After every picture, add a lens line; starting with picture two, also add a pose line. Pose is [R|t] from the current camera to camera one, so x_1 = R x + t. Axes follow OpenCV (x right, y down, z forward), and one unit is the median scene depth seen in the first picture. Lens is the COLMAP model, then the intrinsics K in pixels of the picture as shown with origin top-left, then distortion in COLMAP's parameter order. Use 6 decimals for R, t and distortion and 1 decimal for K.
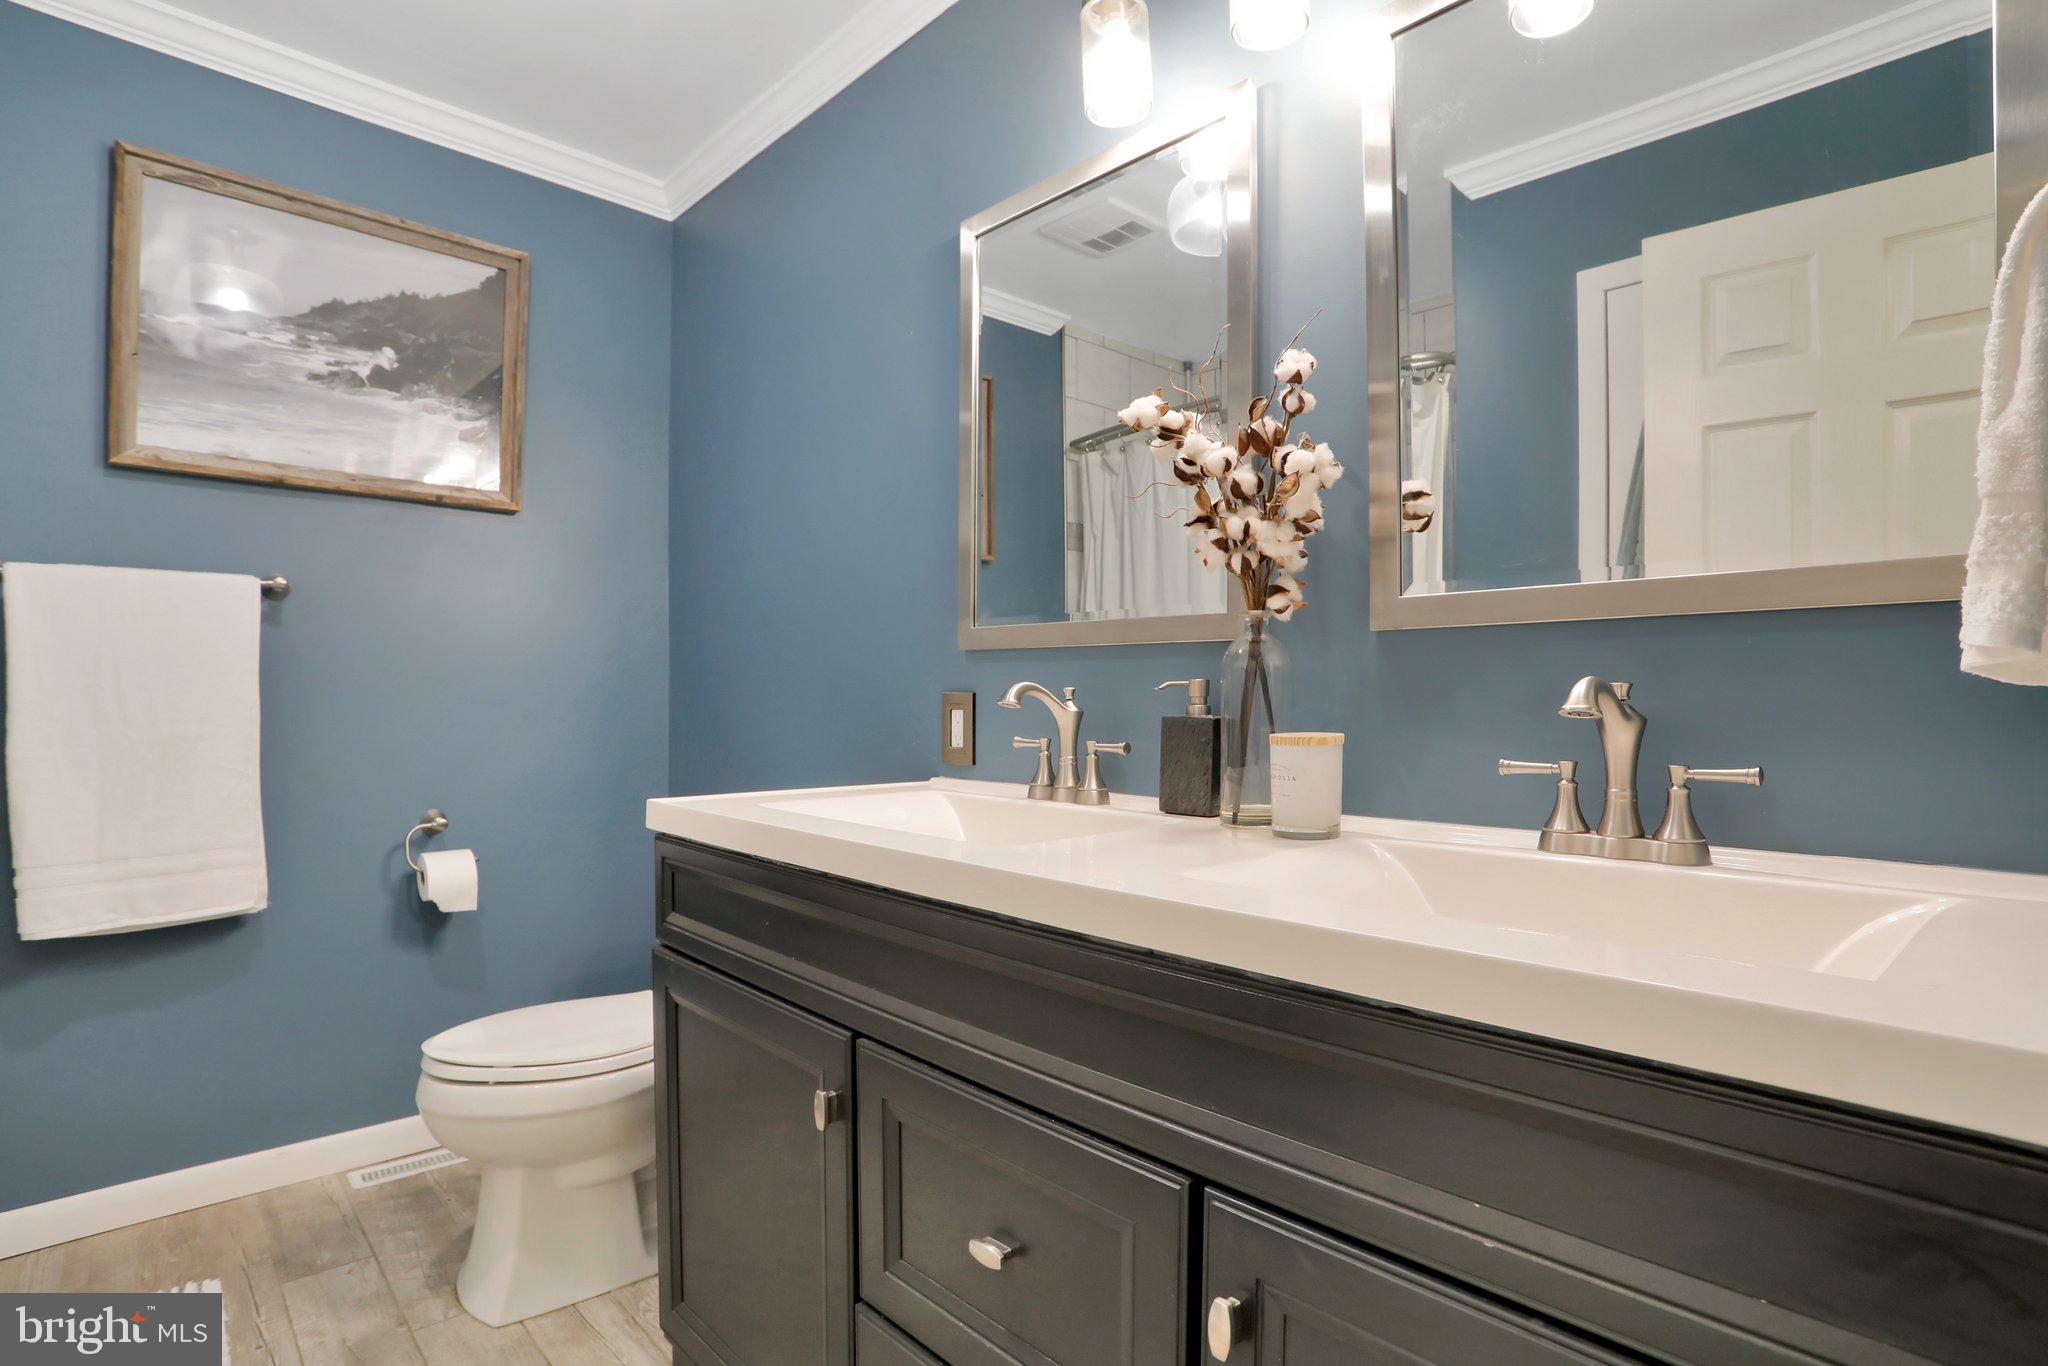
lens RADIAL K [[1036.7, 0, 1031.7], [0, 1036.7, 693.3], [0, 0, 1]] dist [-0.076694, 0.034827]
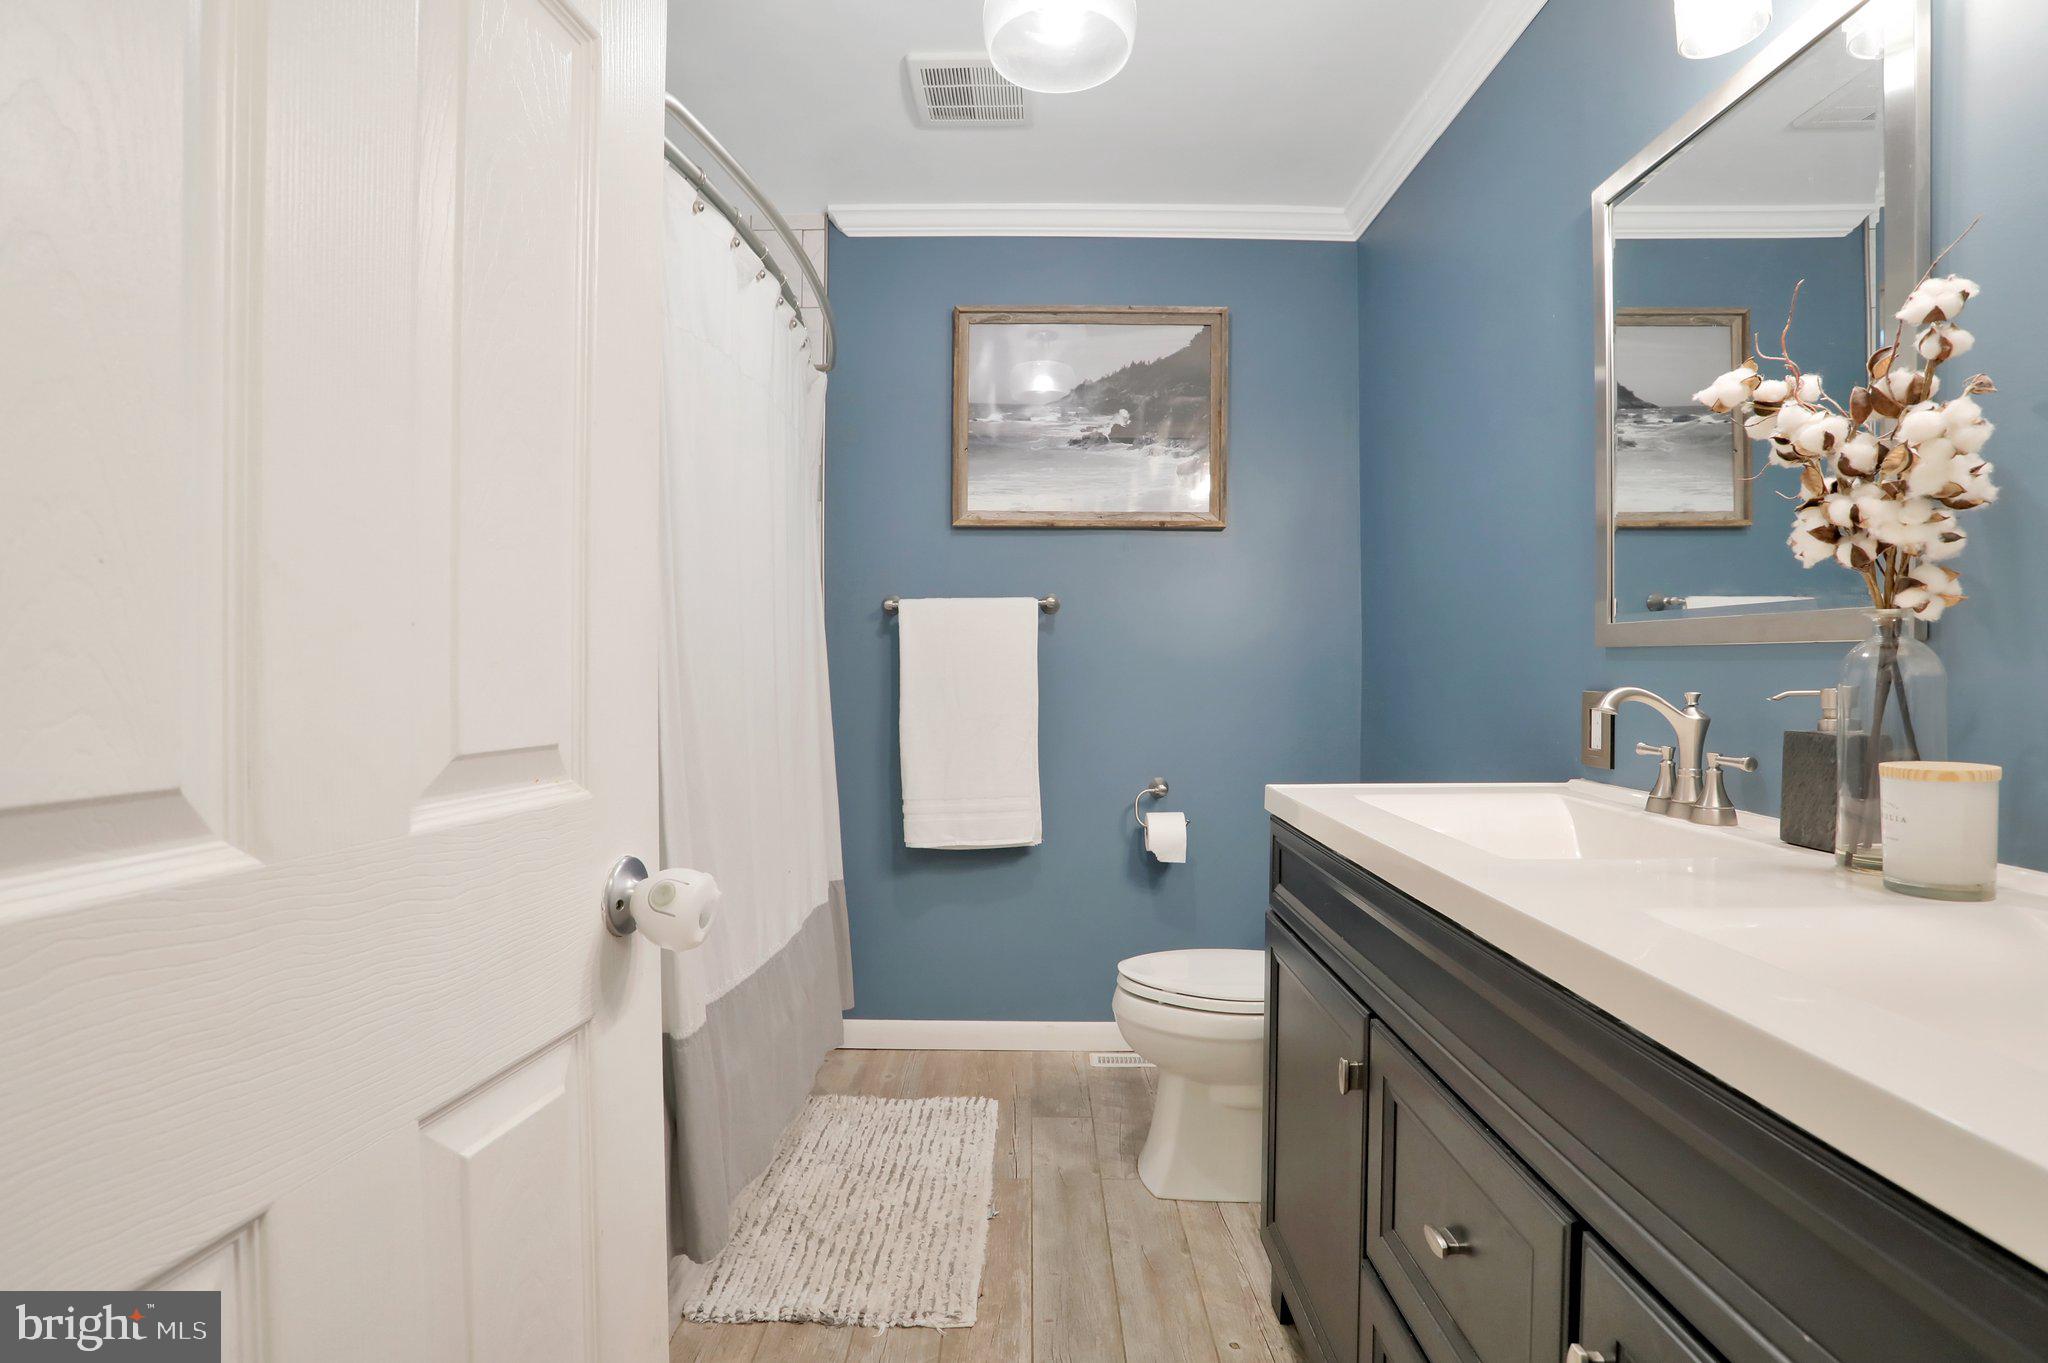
lens RADIAL K [[1005.7, 0, 1014.1], [0, 1005.7, 673.1], [0, 0, 1]] dist [-0.076078, 0.036747]
pose [[0.734934, -0.000333, -0.678138, 0.166146], [0.002057, 0.999996, 0.001737, -0.023265], [0.678135, -0.002672, 0.734932, -0.024713]]
